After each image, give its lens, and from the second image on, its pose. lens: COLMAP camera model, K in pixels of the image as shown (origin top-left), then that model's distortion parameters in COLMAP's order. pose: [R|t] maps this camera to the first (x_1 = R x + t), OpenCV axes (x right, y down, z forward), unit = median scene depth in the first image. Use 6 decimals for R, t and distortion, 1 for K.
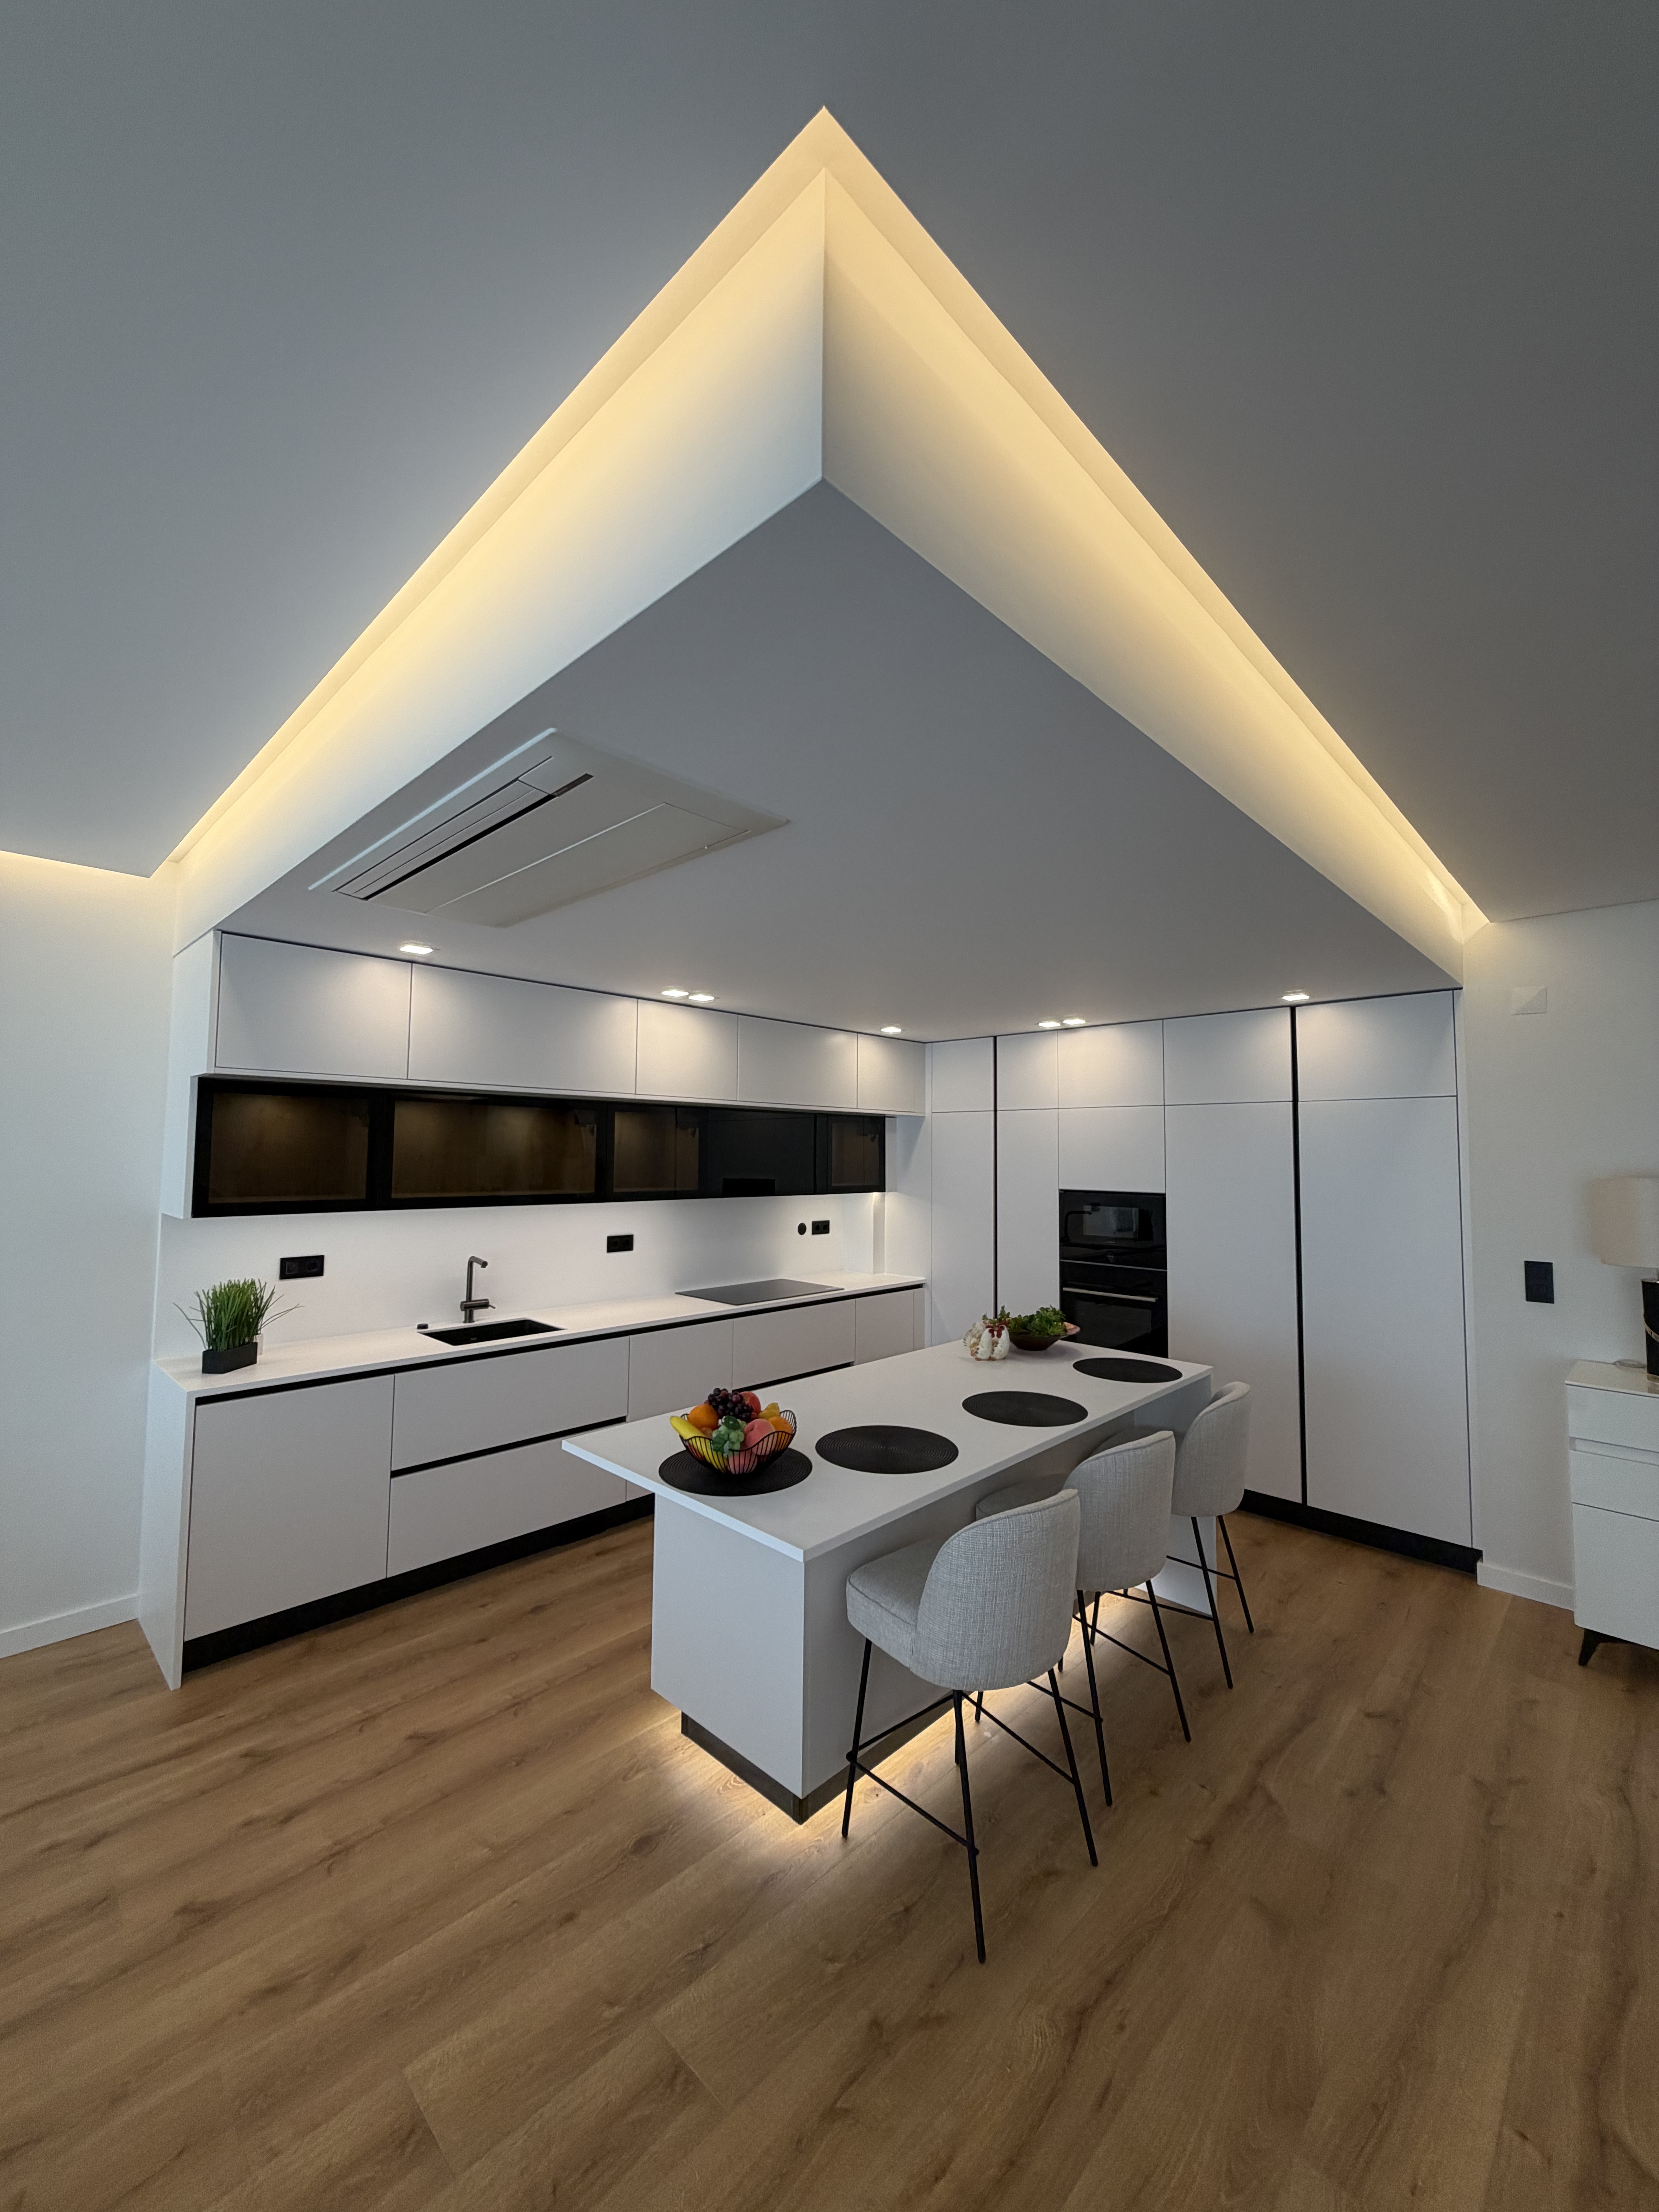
lens RADIAL K [[878.0, 0, 827.3], [0, 878.0, 1103.8], [0, 0, 1]] dist [-0.001185, -0.000097]
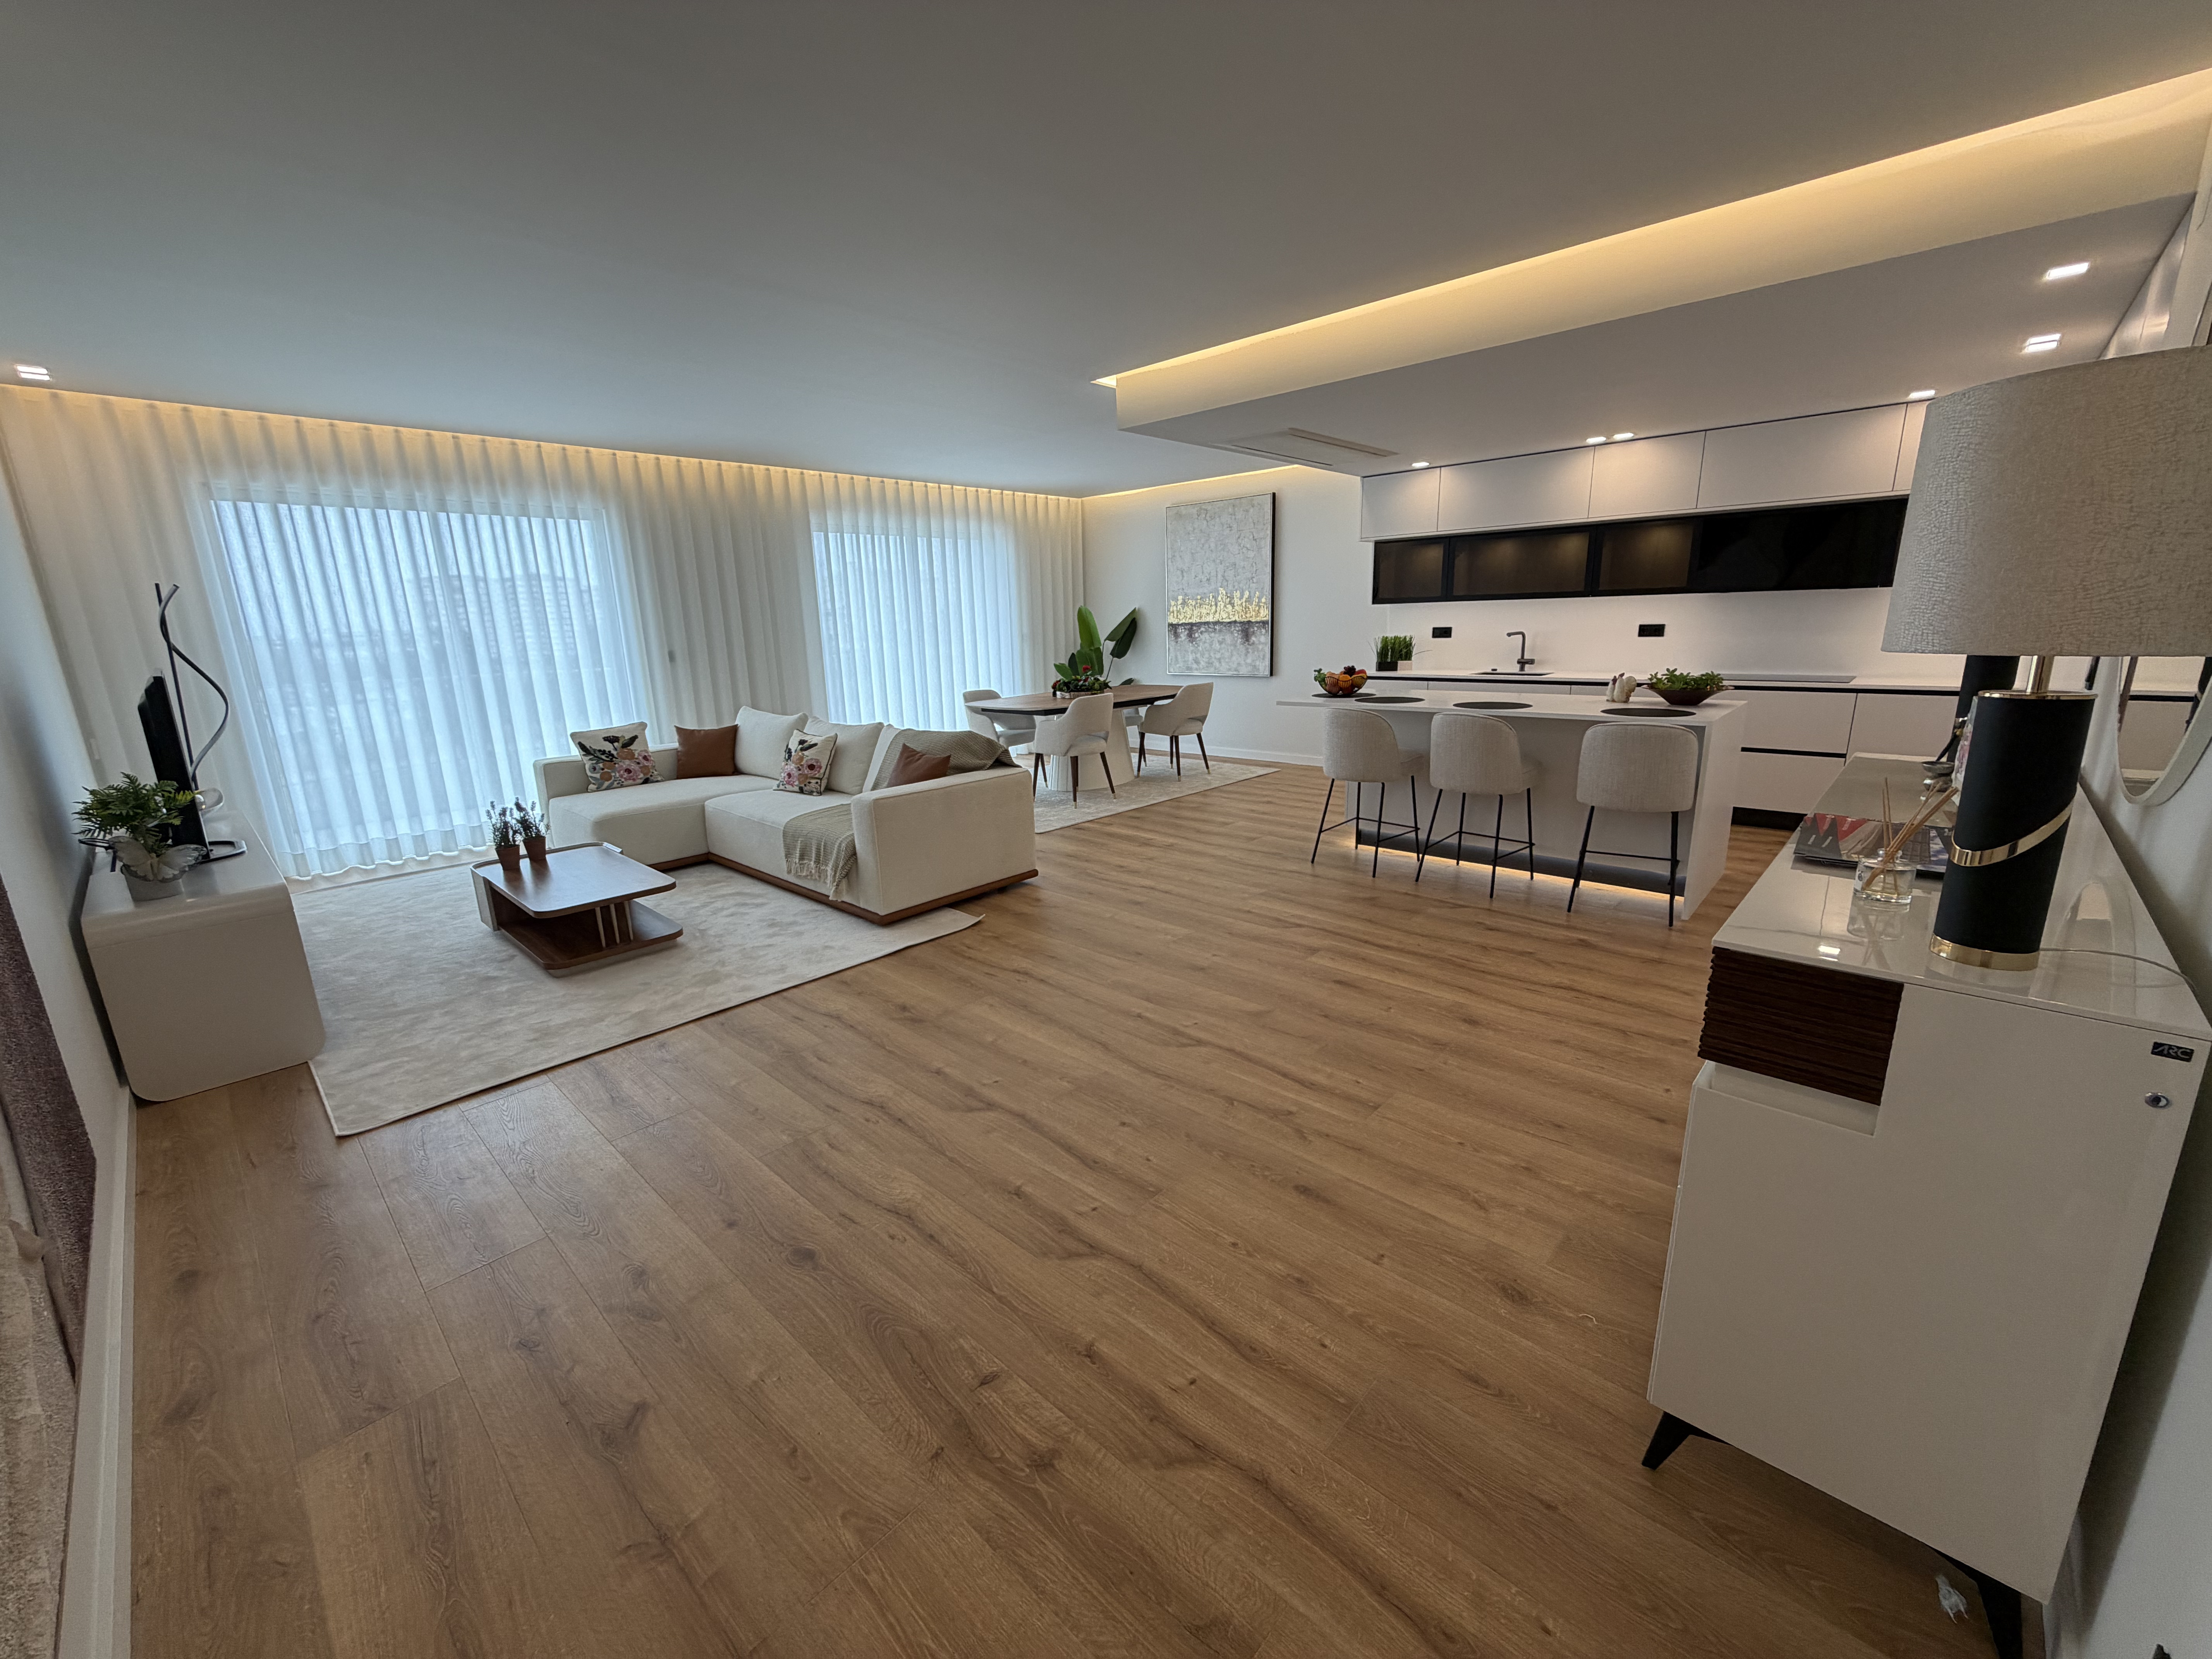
lens RADIAL K [[878.0, 0, 1101.8], [0, 878.0, 839.2], [0, 0, 1]] dist [-0.001185, -0.000097]
pose [[0.018299, 0.235383, -0.971730, 1.478546], [0.088109, 0.967732, 0.236074, 0.102133], [0.995943, -0.089938, -0.003030, 0.185437]]
